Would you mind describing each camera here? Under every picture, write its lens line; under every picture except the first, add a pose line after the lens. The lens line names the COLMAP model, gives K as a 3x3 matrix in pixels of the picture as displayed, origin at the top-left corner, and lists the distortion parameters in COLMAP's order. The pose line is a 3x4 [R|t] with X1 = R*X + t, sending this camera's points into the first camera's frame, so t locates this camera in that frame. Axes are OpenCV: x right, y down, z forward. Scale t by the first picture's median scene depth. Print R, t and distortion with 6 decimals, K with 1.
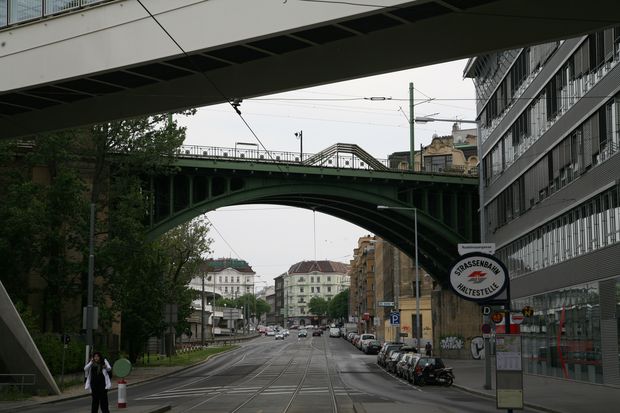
lens RADIAL K [[1114.4, 0, 310.0], [0, 1114.4, 206.5], [0, 0, 1]] dist [0.197643, 0.077633]
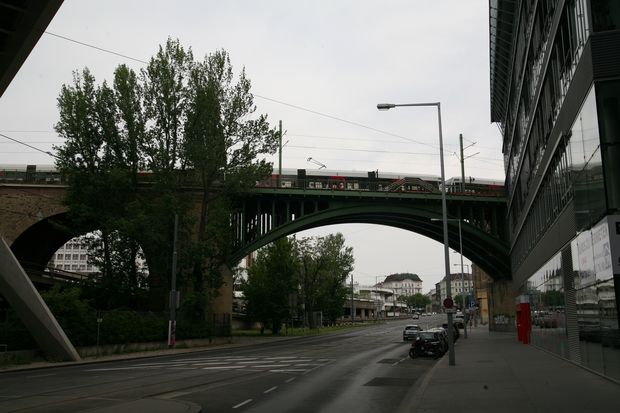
lens RADIAL K [[596.7, 0, 310.0], [0, 596.7, 206.5], [0, 0, 1]] dist [-0.056668, -0.001824]
pose [[0.966755, -0.048055, -0.251148, 0.087655], [0.030315, 0.996795, -0.074035, 0.029290], [0.253901, 0.063961, 0.965113, 0.228078]]
